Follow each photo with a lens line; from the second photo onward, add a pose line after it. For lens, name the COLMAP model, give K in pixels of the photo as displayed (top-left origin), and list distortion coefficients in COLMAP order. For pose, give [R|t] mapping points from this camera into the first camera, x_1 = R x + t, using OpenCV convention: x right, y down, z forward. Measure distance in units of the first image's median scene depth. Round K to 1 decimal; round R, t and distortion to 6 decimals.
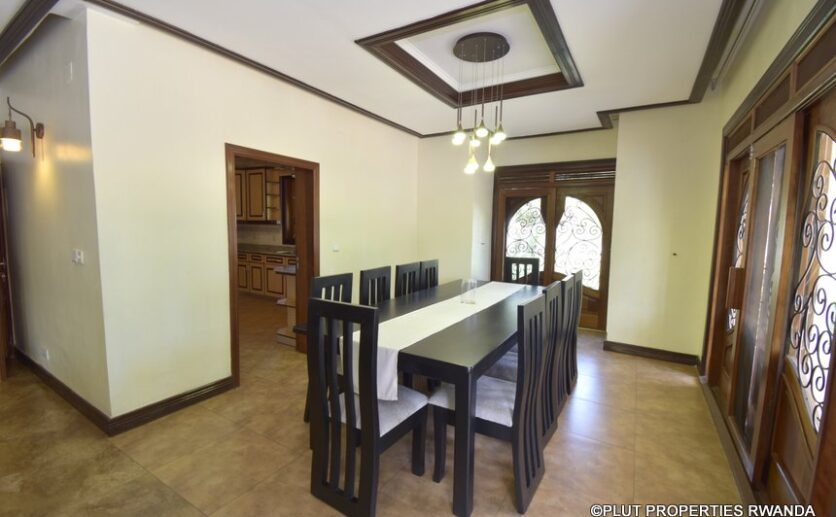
lens RADIAL K [[350.9, 0, 418.0], [0, 350.9, 258.5], [0, 0, 1]] dist [-0.049147, -0.000041]
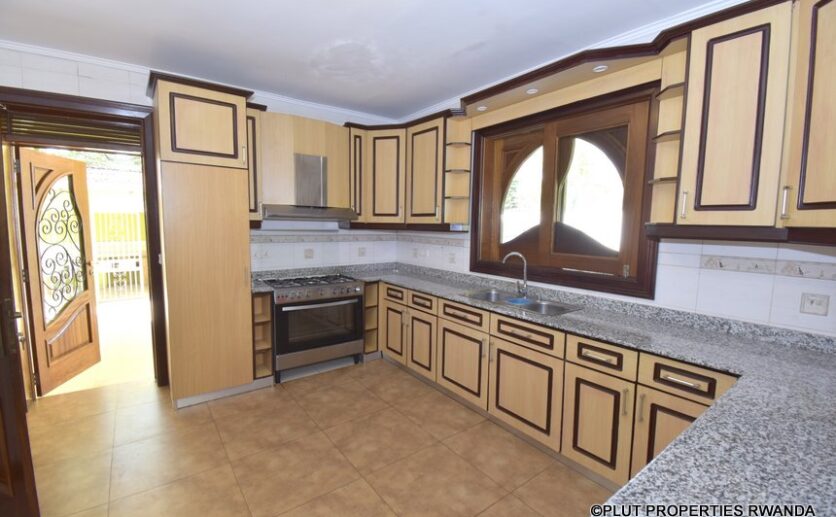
lens RADIAL K [[371.9, 0, 416.9], [0, 371.9, 261.0], [0, 0, 1]] dist [-0.002843, -0.000006]
pose [[0.914590, 0.034493, -0.402908, -0.242041], [-0.036005, 0.999344, 0.003823, -0.054459], [0.402776, 0.011011, 0.915232, 0.476053]]
